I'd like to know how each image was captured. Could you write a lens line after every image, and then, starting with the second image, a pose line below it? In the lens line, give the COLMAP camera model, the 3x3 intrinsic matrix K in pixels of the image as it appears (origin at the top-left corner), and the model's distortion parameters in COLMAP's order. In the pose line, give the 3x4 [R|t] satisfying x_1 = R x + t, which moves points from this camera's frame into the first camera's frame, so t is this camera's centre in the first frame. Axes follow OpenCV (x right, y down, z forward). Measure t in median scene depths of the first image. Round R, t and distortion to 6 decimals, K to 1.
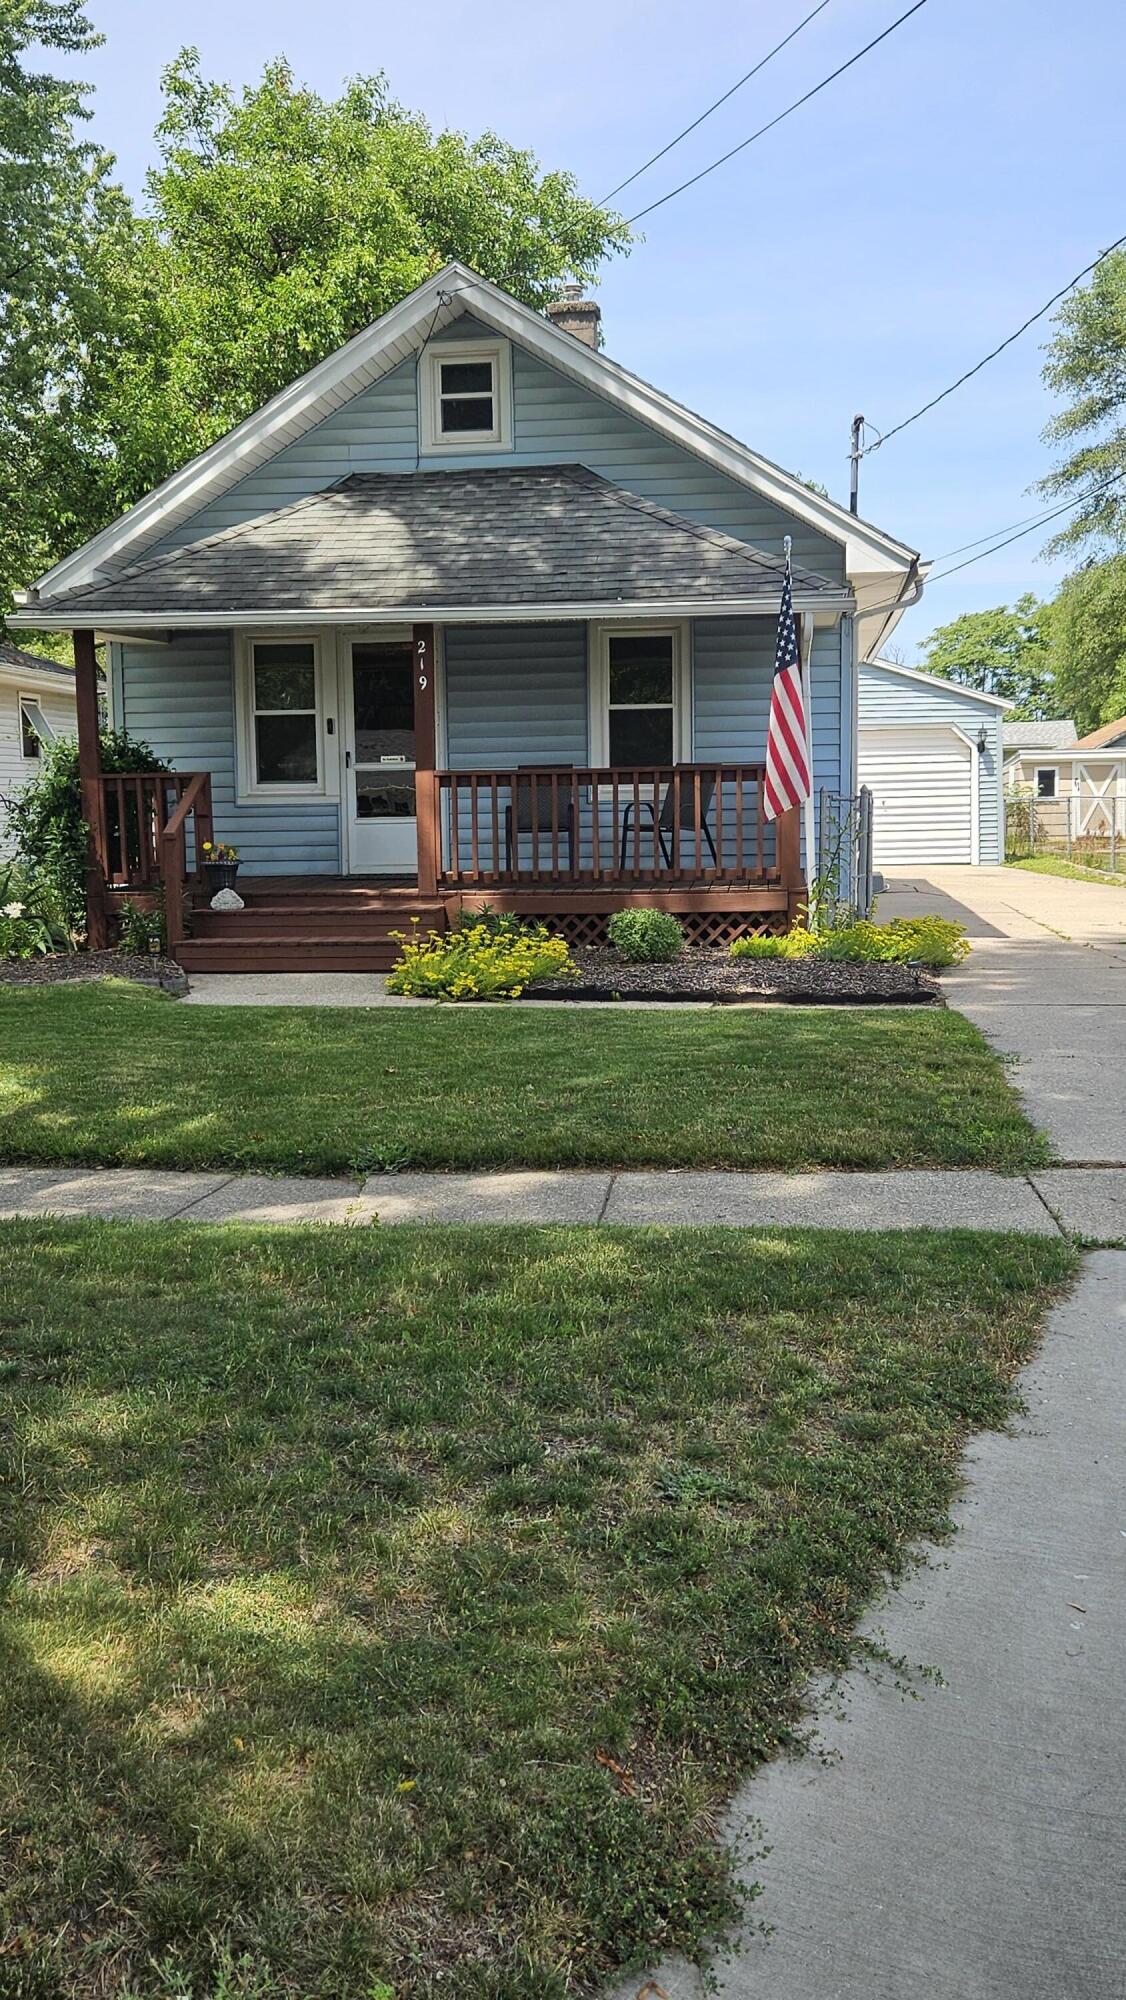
lens RADIAL K [[1874.0, 0, 555.9], [0, 1874.0, 960.8], [0, 0, 1]] dist [0.086723, -0.096556]
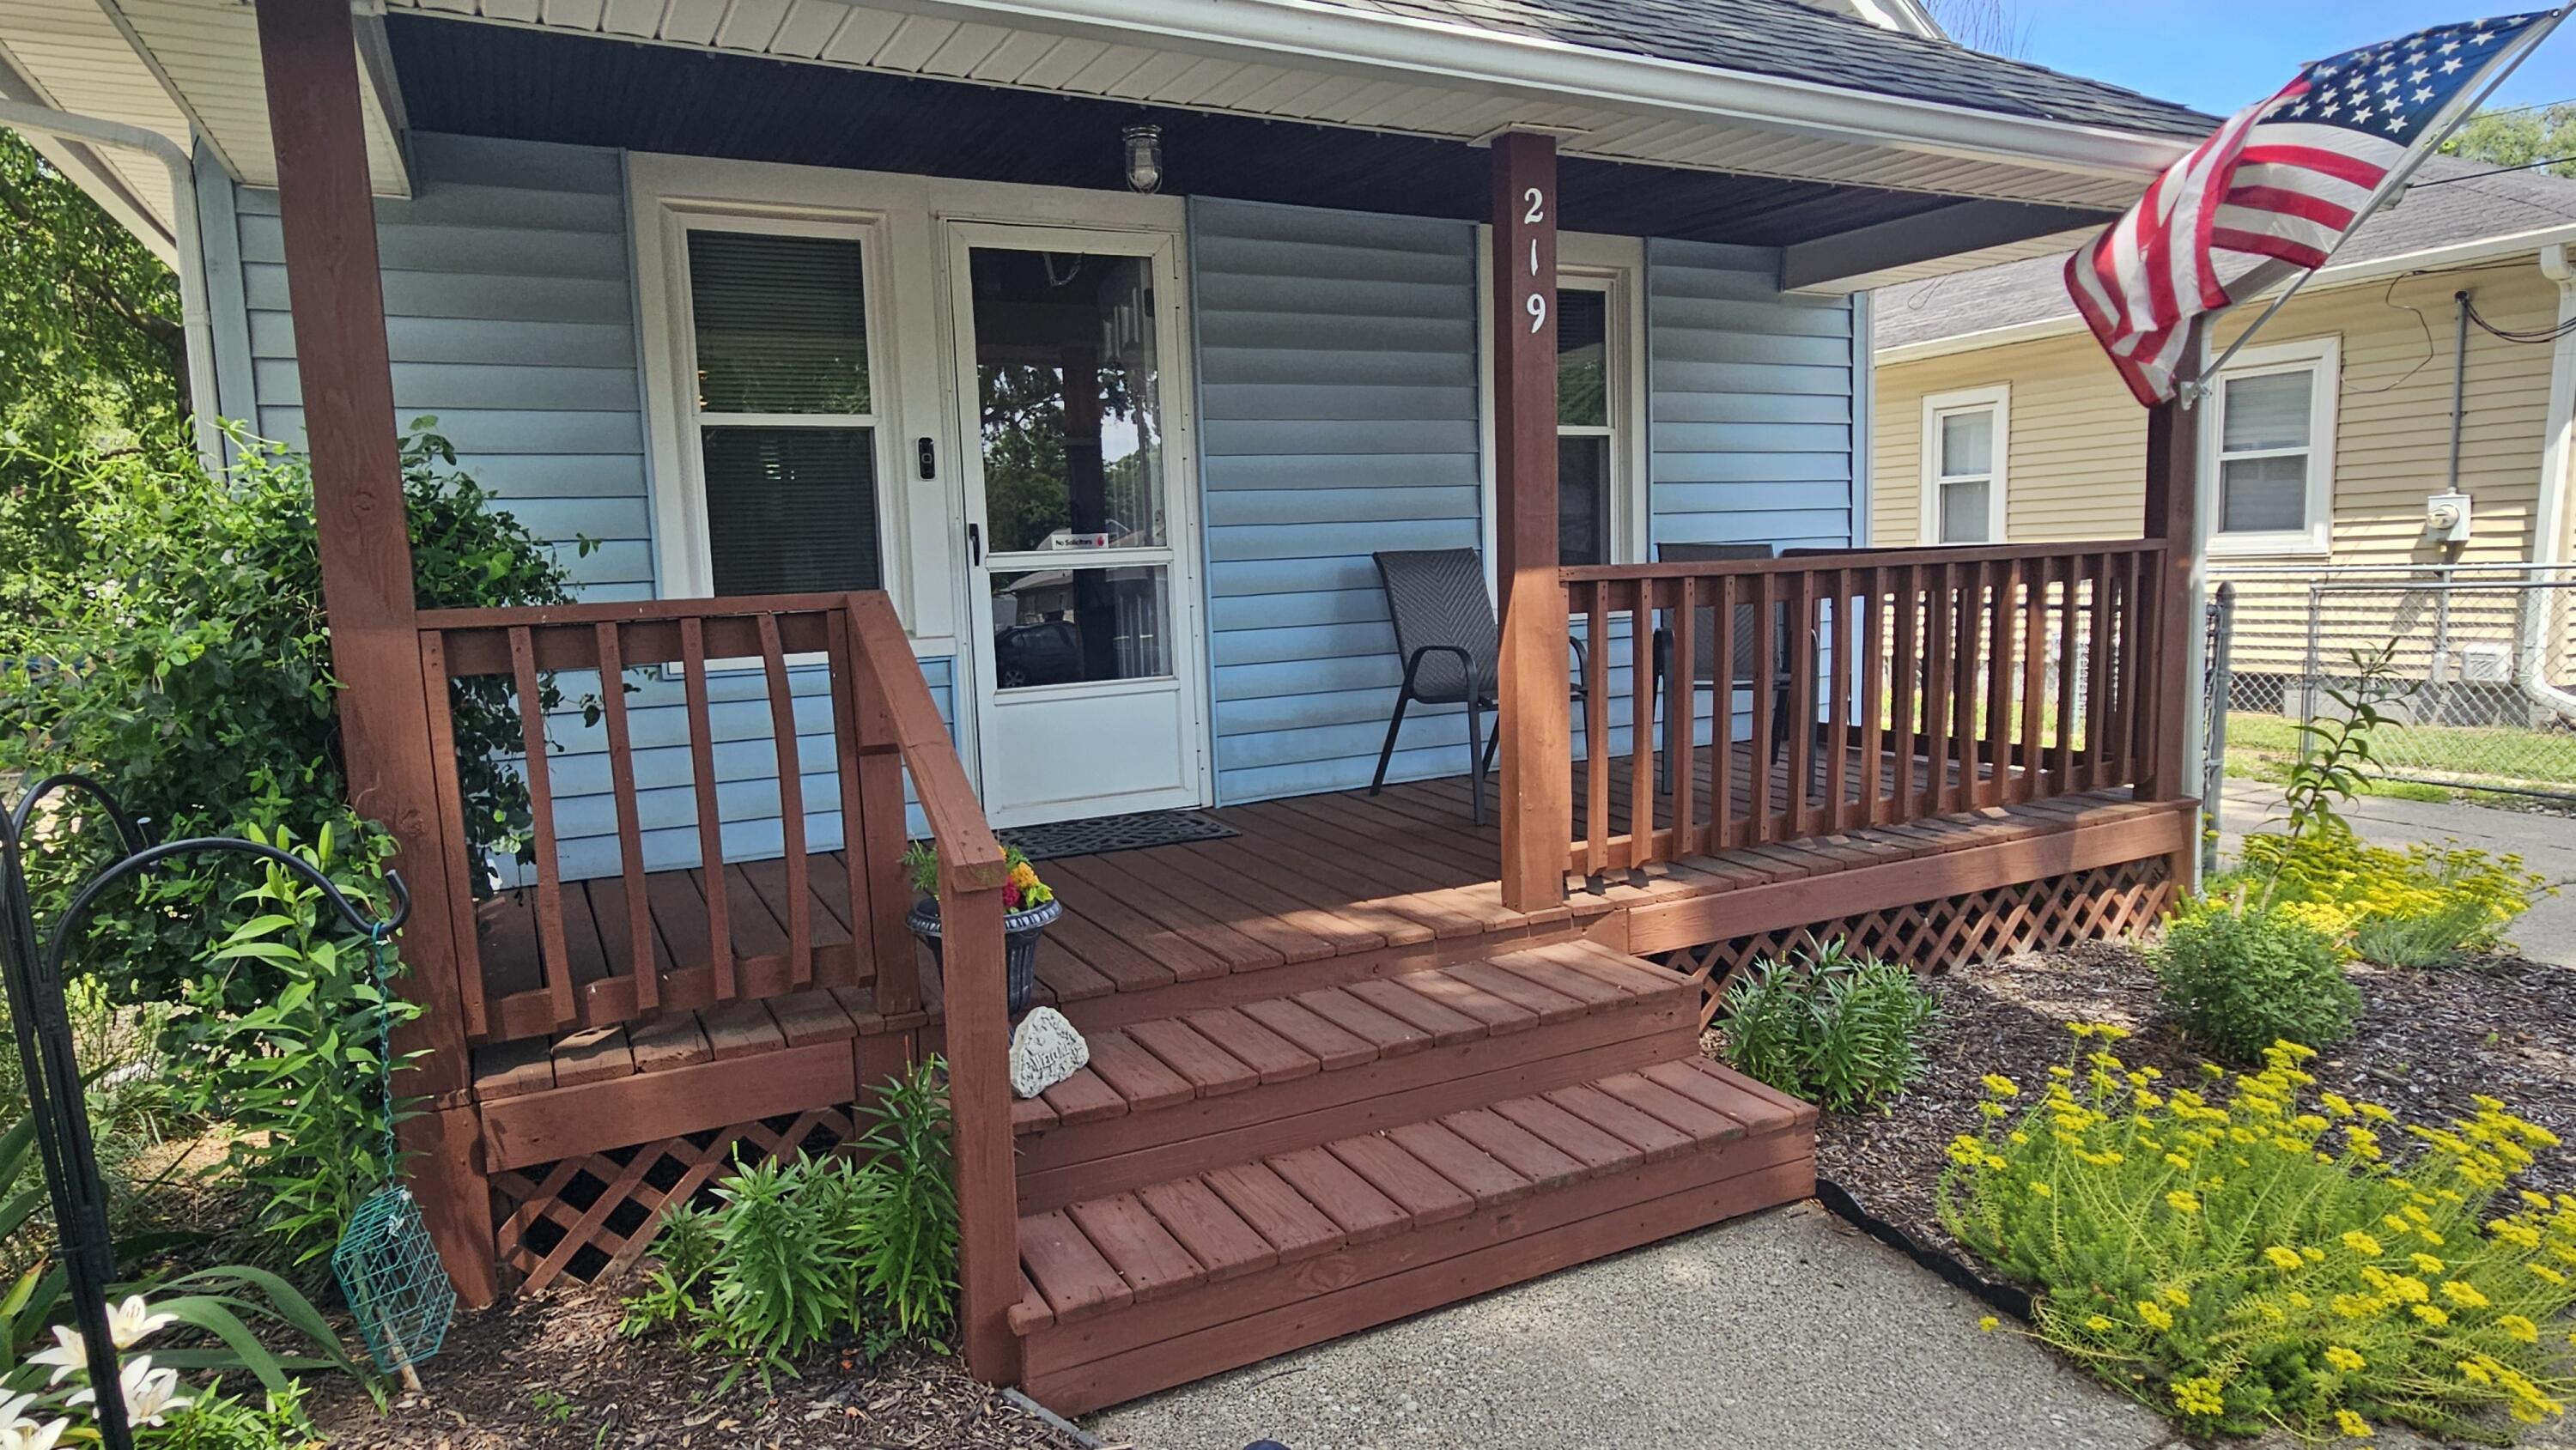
lens RADIAL K [[1438.0, 0, 1249.0], [0, 1438.0, 742.6], [0, 0, 1]] dist [-0.002355, -0.000456]
pose [[0.827854, -0.084632, 0.554523, -0.252490], [0.068808, 0.996409, 0.049348, -0.082280], [-0.556708, -0.002697, 0.830704, 0.771133]]
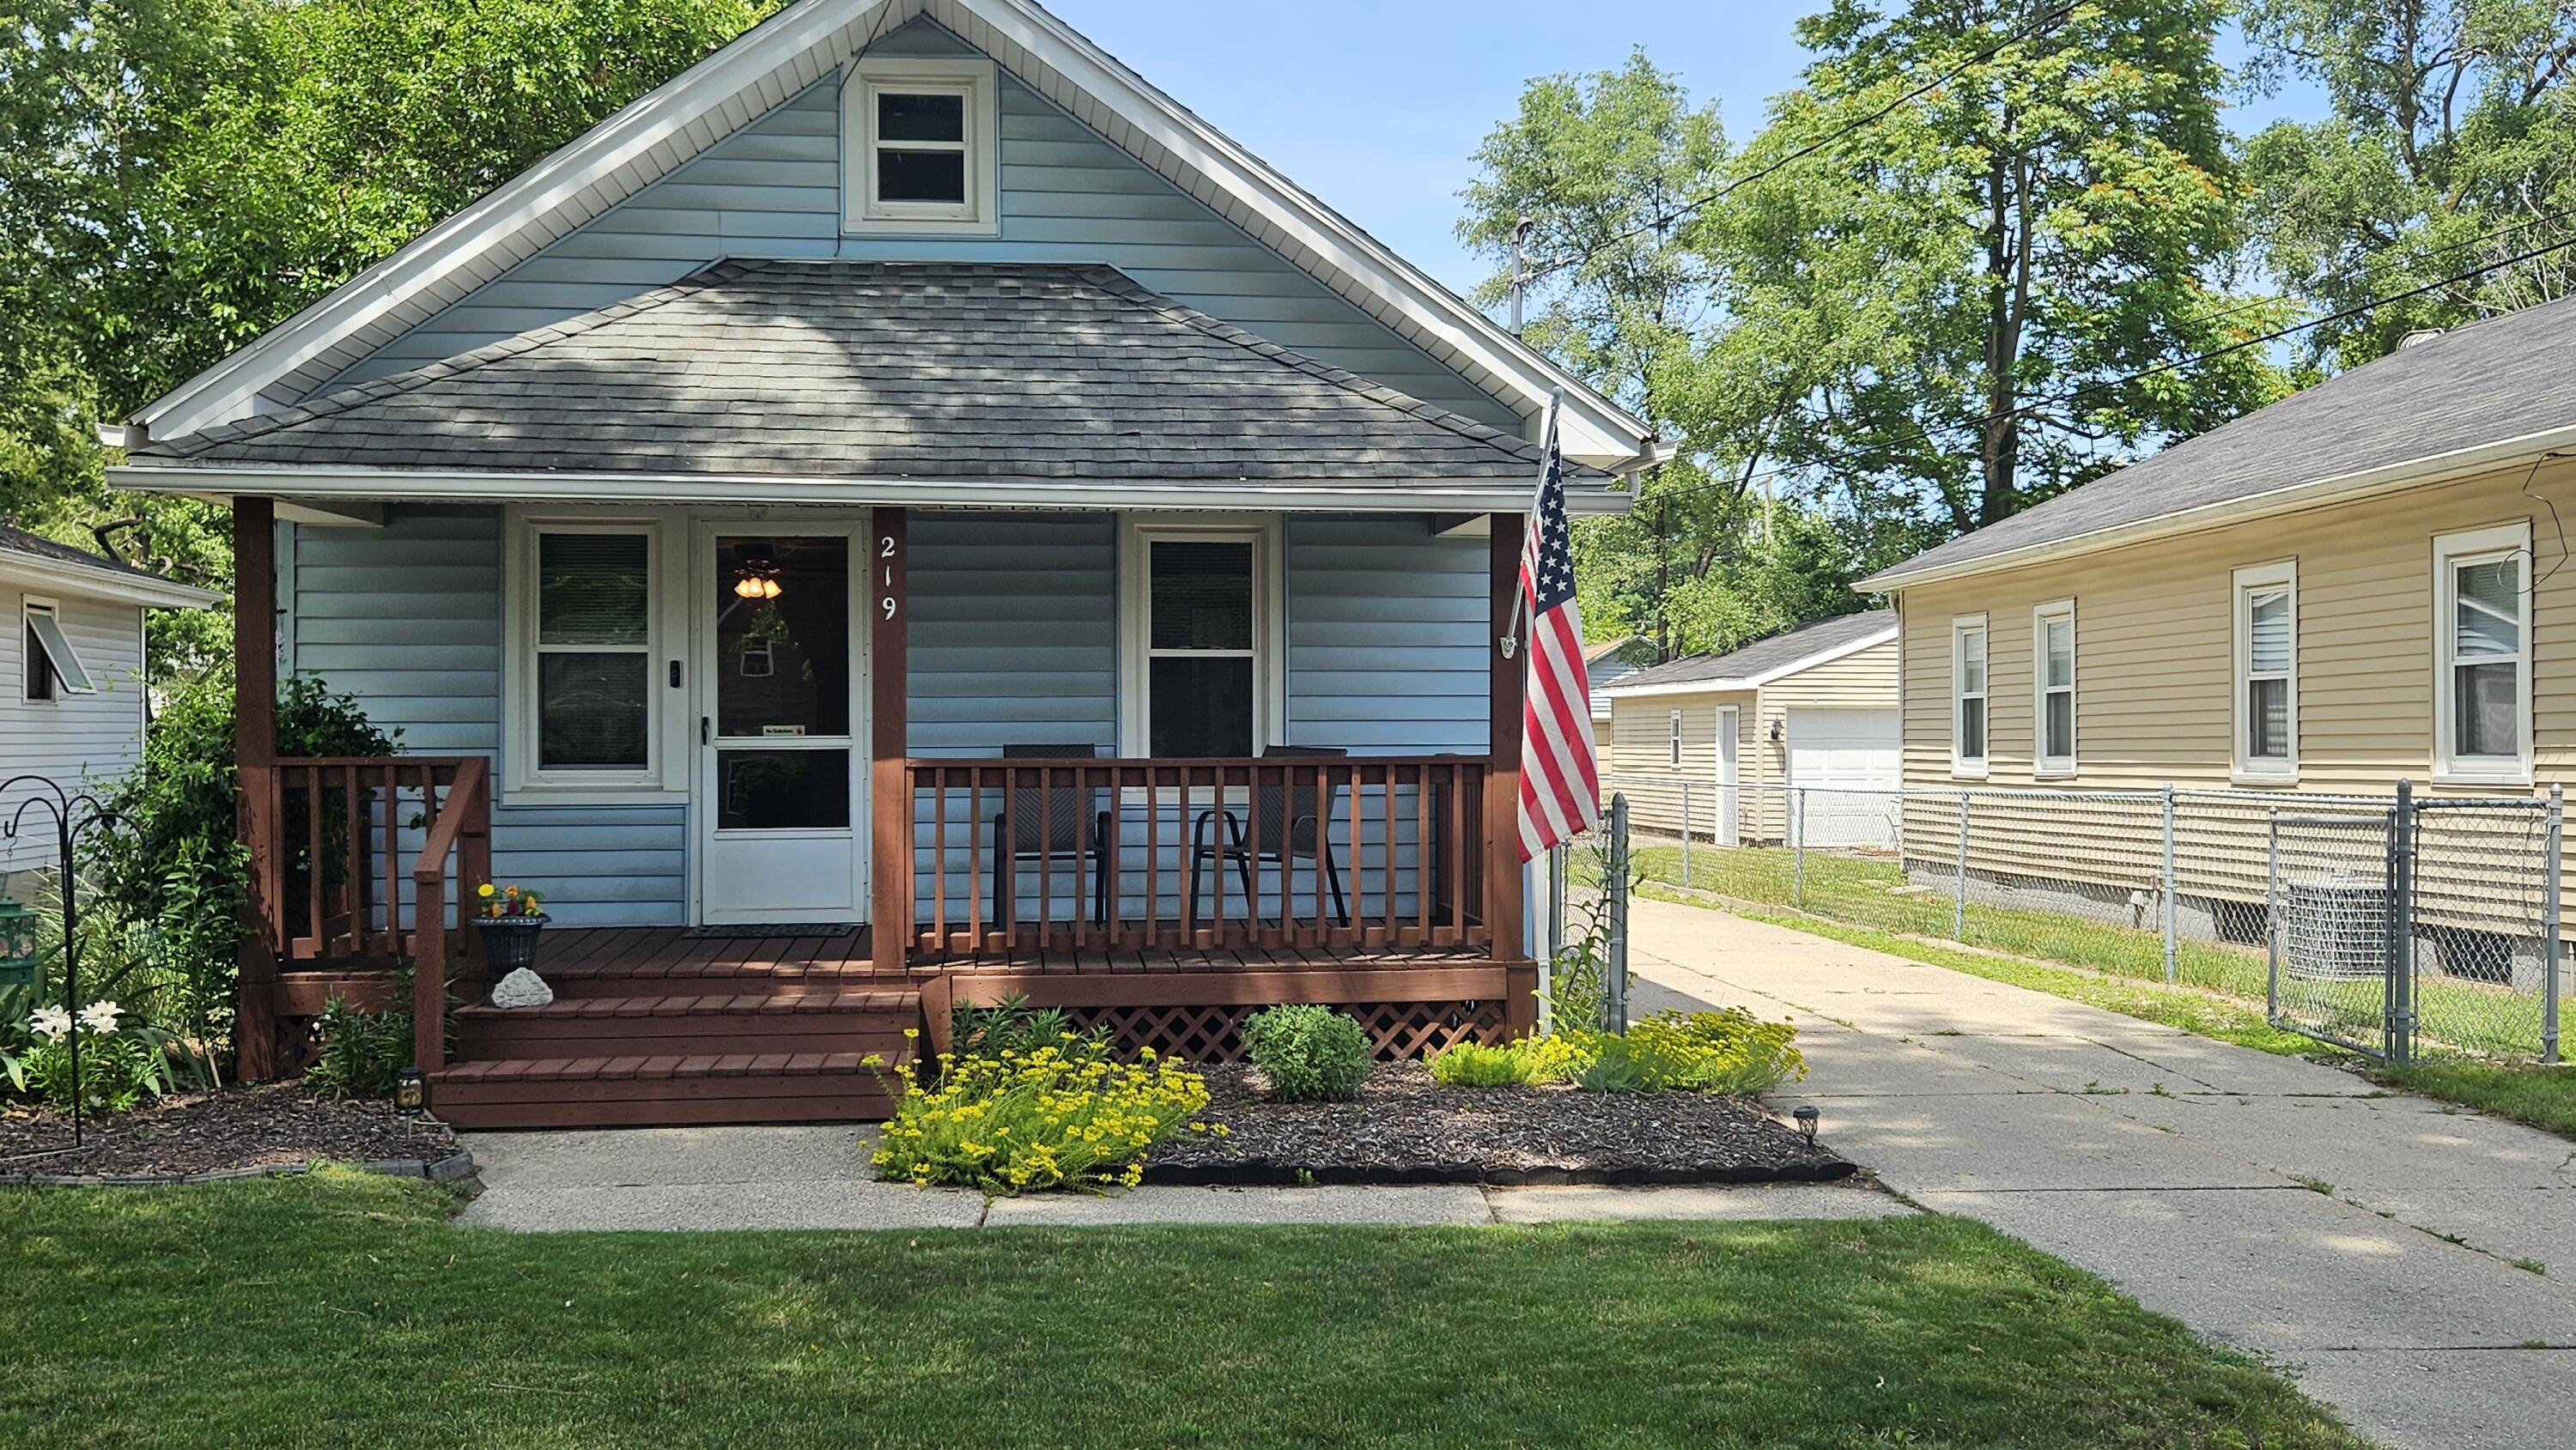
lens RADIAL K [[2413.5, 0, 1288.0], [0, 2413.5, 725.0], [0, 0, 1]] dist [0.086723, -0.096556]
pose [[0.973825, 0.015938, 0.226741, -0.113449], [0.005825, 0.995462, -0.094987, -0.038277], [-0.227226, 0.093821, 0.969312, 0.238454]]
